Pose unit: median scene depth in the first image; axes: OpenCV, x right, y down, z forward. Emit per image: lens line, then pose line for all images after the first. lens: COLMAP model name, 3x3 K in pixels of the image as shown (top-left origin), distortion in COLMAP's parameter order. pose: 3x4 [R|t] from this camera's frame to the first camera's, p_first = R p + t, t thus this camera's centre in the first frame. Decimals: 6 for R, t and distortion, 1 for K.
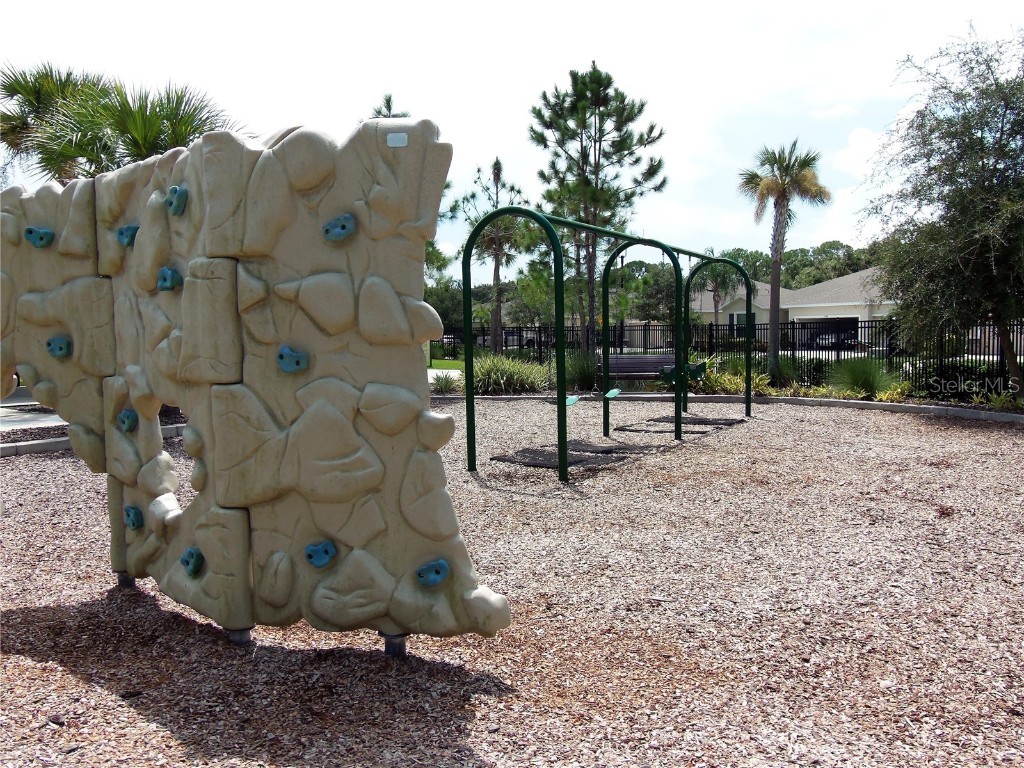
lens RADIAL K [[802.8, 0, 503.9], [0, 802.8, 385.9], [0, 0, 1]] dist [-0.062853, 0.063987]
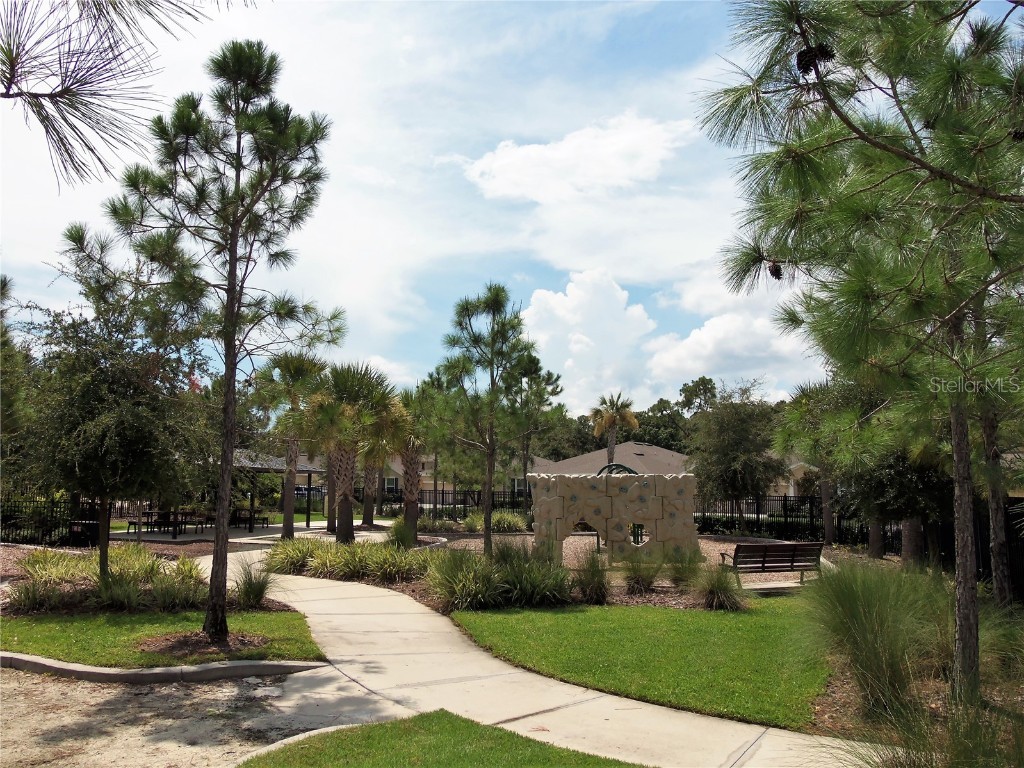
lens RADIAL K [[802.8, 0, 503.9], [0, 802.8, 385.9], [0, 0, 1]] dist [-0.062853, 0.063987]
pose [[0.937118, 0.062169, 0.343431, -2.921493], [0.003164, 0.982454, -0.186479, 0.106181], [-0.348998, 0.175840, 0.920479, -3.440199]]
